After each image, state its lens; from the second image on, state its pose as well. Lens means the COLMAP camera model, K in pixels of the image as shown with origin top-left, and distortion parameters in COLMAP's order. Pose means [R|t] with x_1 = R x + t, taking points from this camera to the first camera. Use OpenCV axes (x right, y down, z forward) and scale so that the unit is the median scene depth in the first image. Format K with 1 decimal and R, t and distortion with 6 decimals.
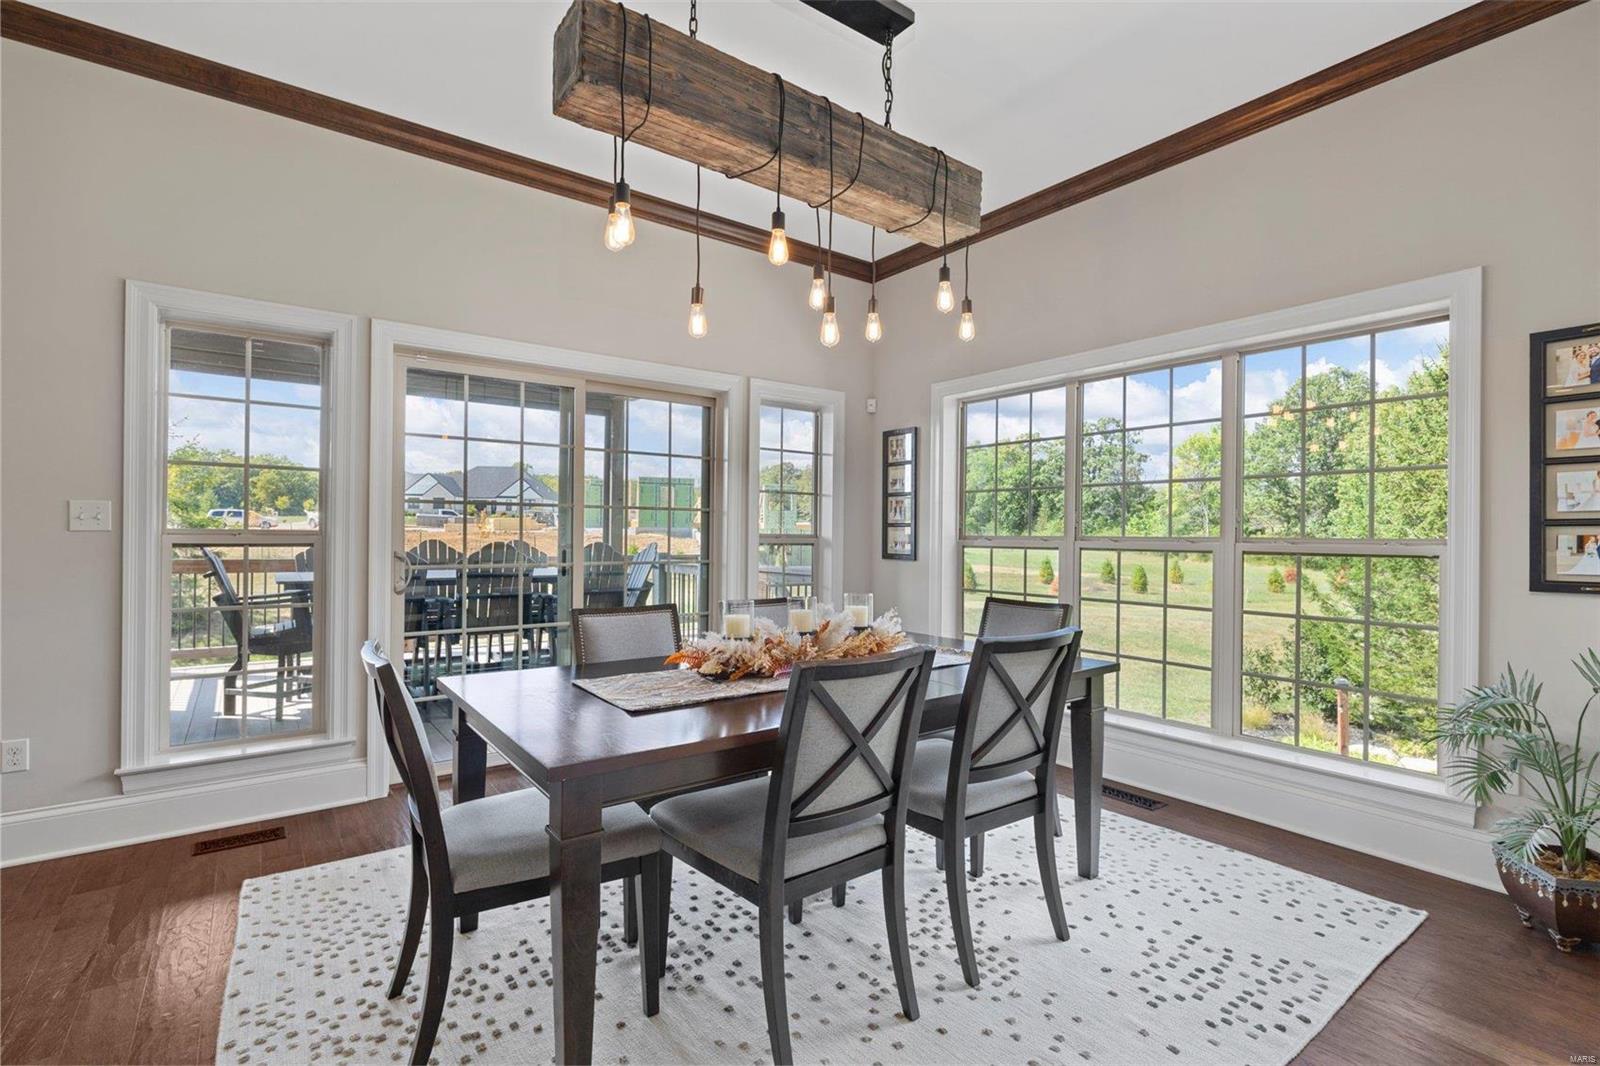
lens RADIAL K [[738.4, 0, 796.6], [0, 738.4, 541.3], [0, 0, 1]] dist [0.001170, 0.000419]
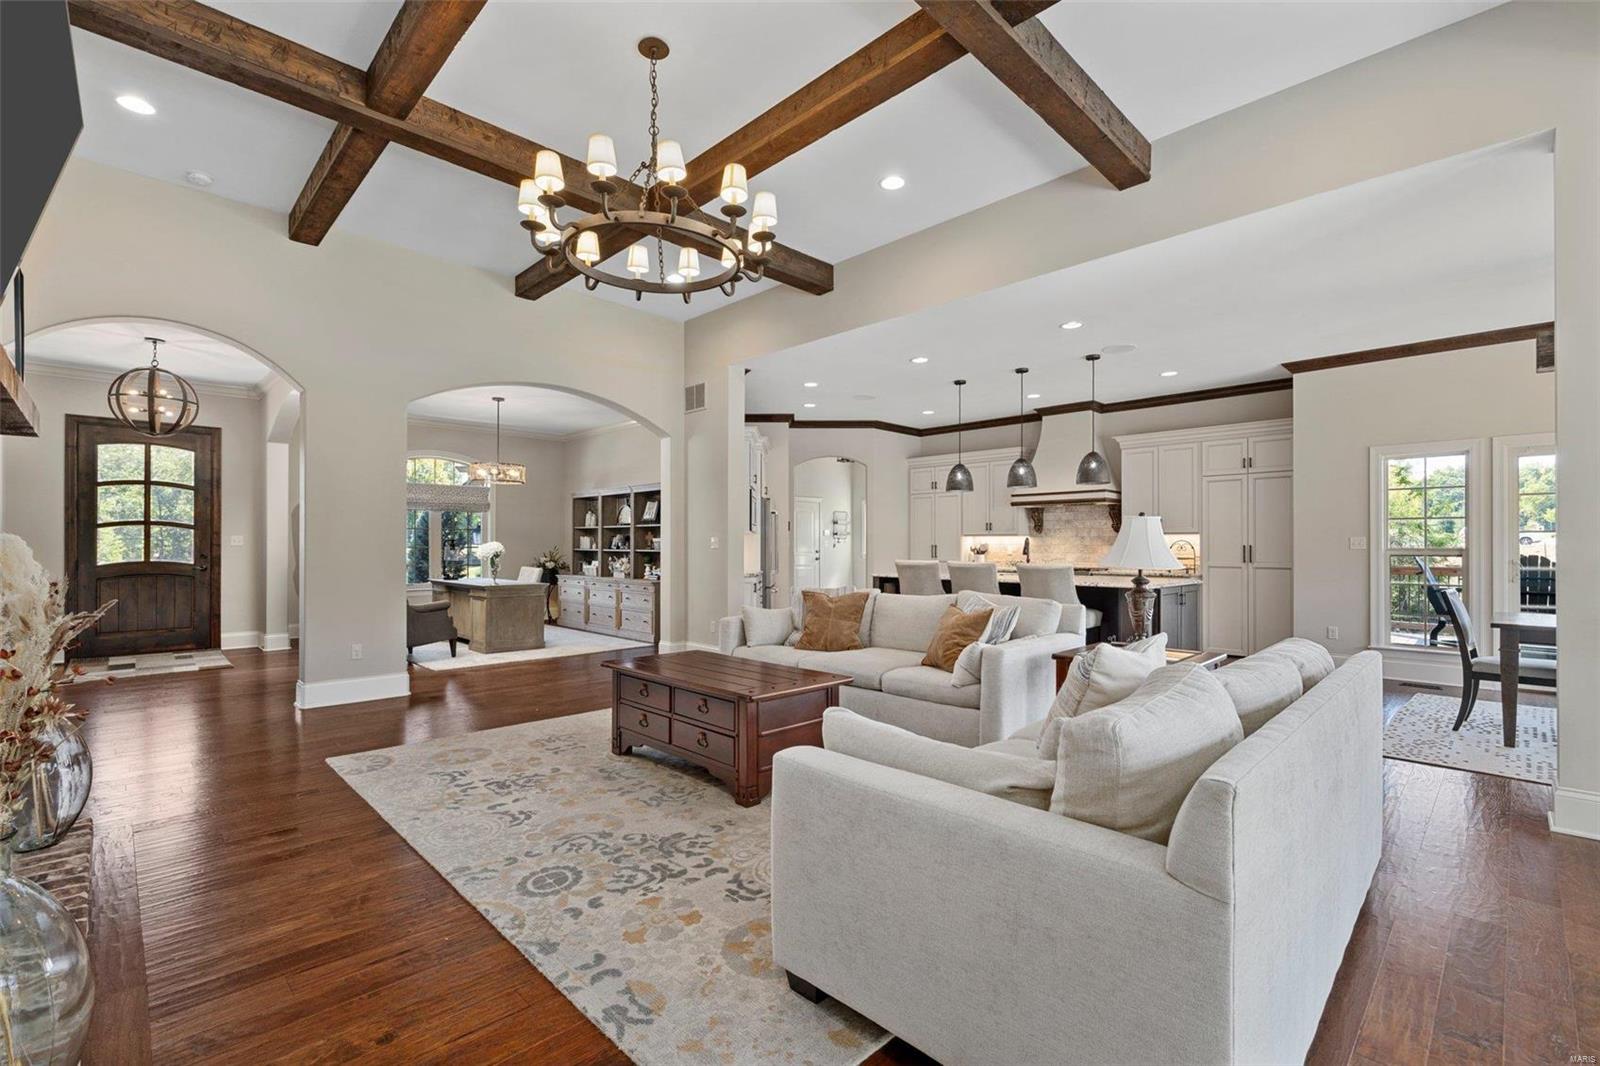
lens RADIAL K [[702.3, 0, 800.5], [0, 702.3, 542.8], [0, 0, 1]] dist [-0.000994, -0.000218]
pose [[0.136307, -0.012735, -0.990585, 1.317209], [-0.008012, 0.999871, -0.013956, 0.012383], [0.990634, 0.009839, 0.136187, -1.376690]]
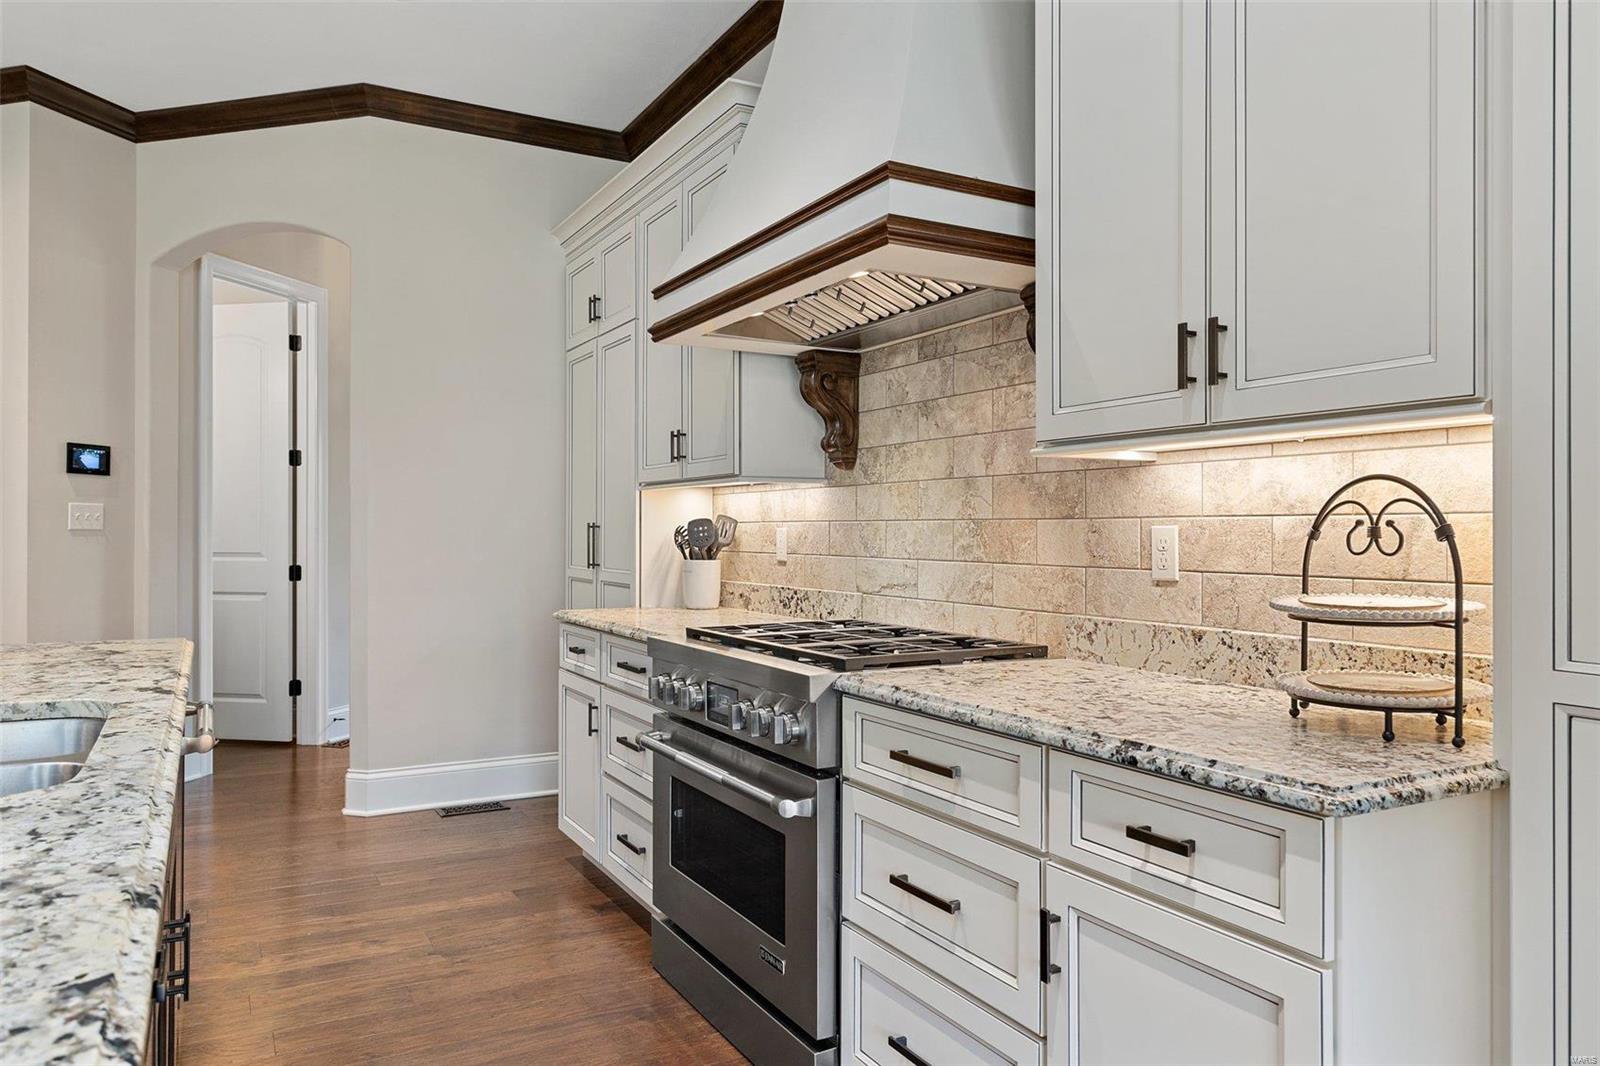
lens RADIAL K [[1081.7, 0, 799.3], [0, 1081.7, 526.3], [0, 0, 1]] dist [0.003448, 0.000916]
pose [[-0.141118, -0.014763, -0.989883, -1.069099], [-0.013888, 0.999820, -0.012932, -0.016265], [0.989895, 0.011922, -0.141297, 0.641326]]
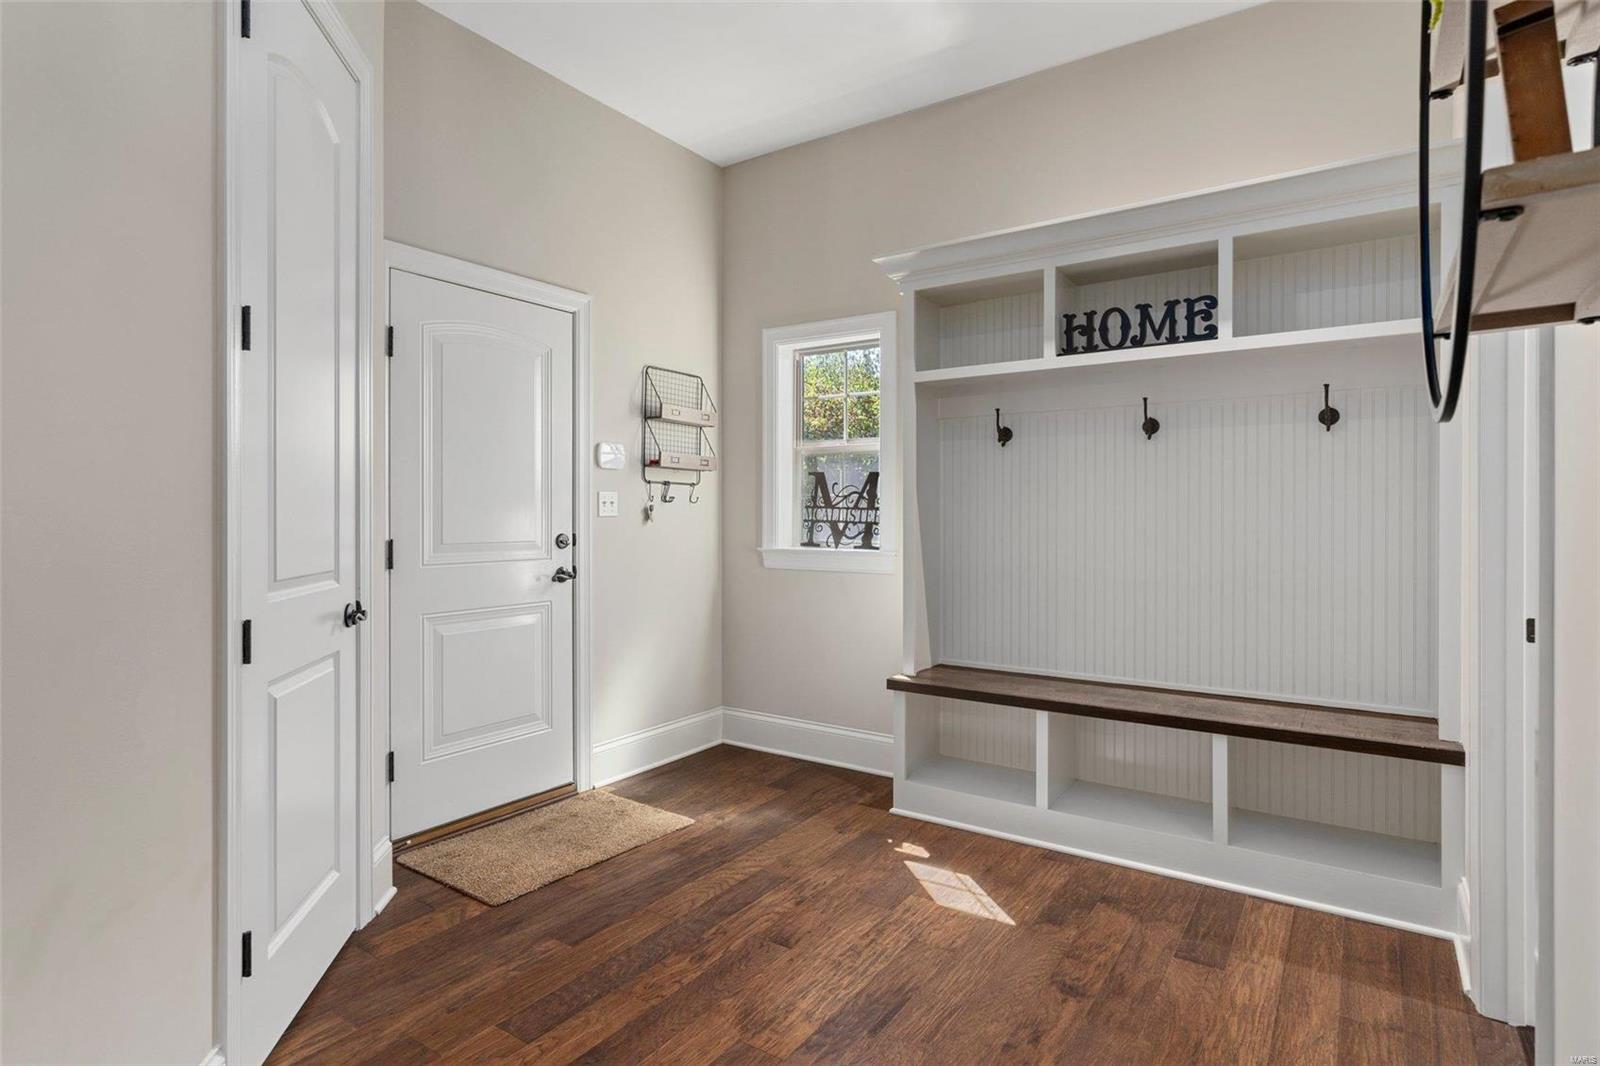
lens RADIAL K [[826.1, 0, 800.0], [0, 826.1, 533.0], [0, 0, 1]] dist [0.001011, 0.000366]
pose [[0.327494, 0.011998, -0.944777, -2.854626], [-0.009328, 0.999912, 0.009465, -0.029572], [0.944807, 0.005714, 0.327577, -0.539889]]
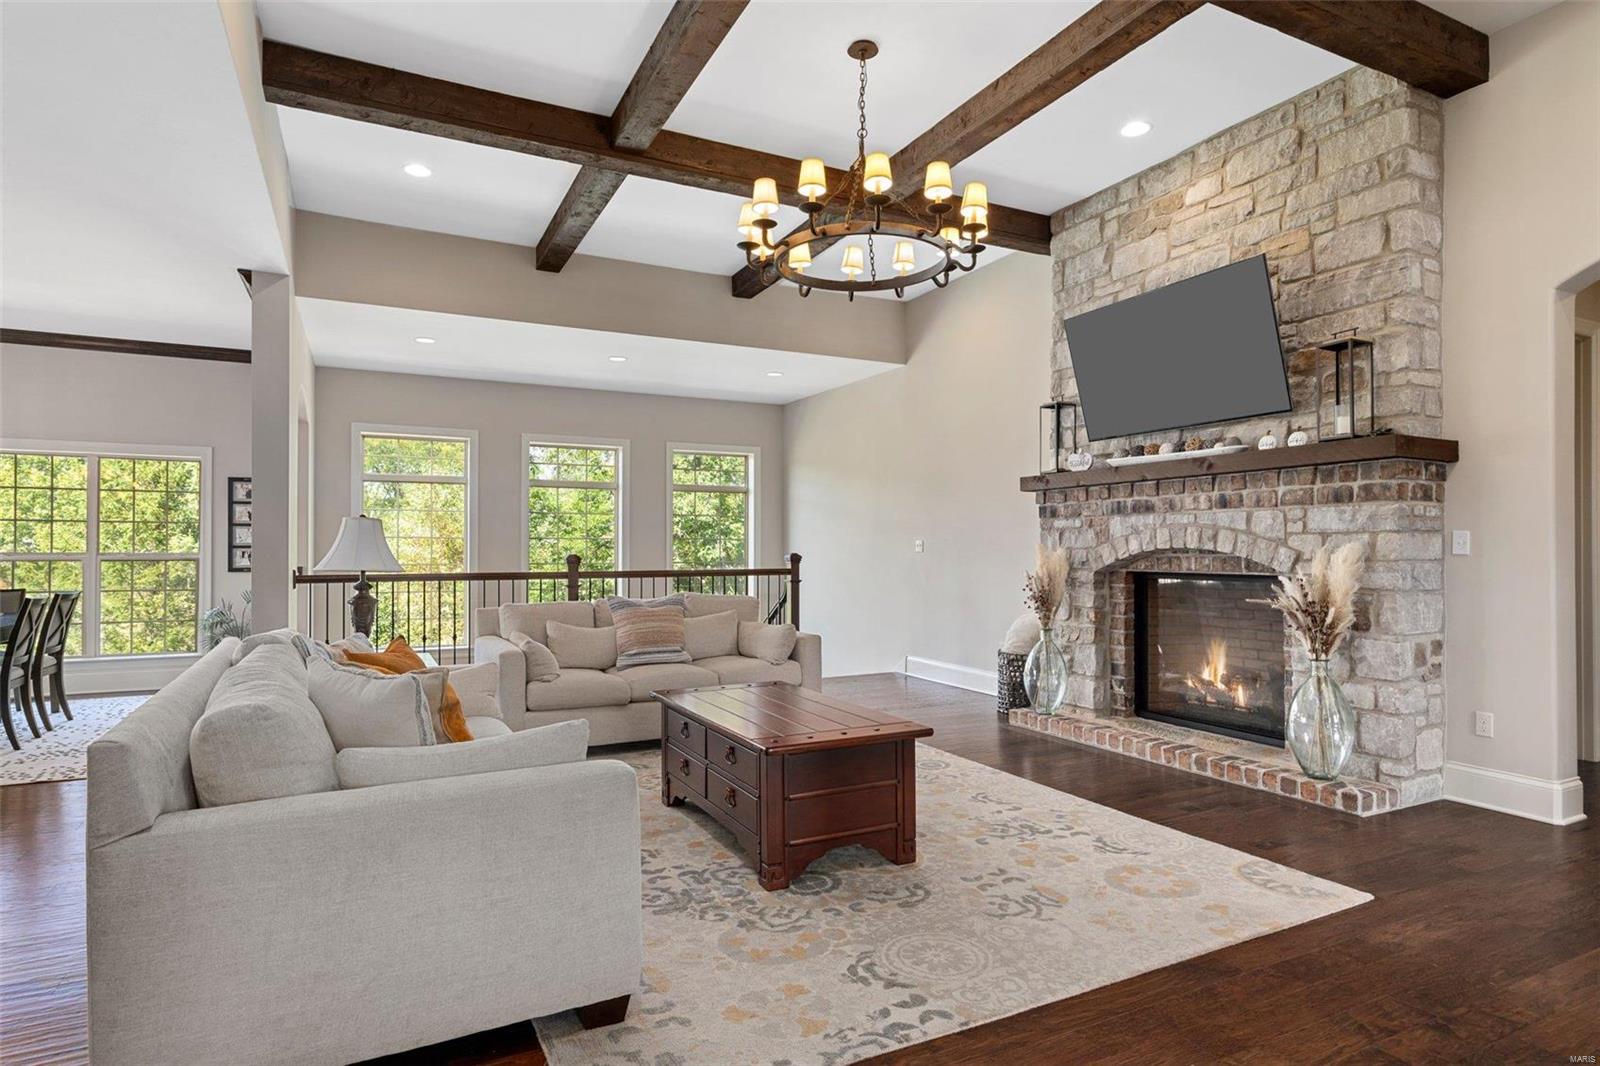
lens RADIAL K [[865.3, 0, 808.5], [0, 865.3, 531.8], [0, 0, 1]] dist [0.004015, 0.002259]
pose [[0.165132, 0.015868, 0.986144, -1.828078], [0.008439, 0.999811, -0.017501, -0.006318], [-0.986235, 0.011212, 0.164967, -1.656061]]
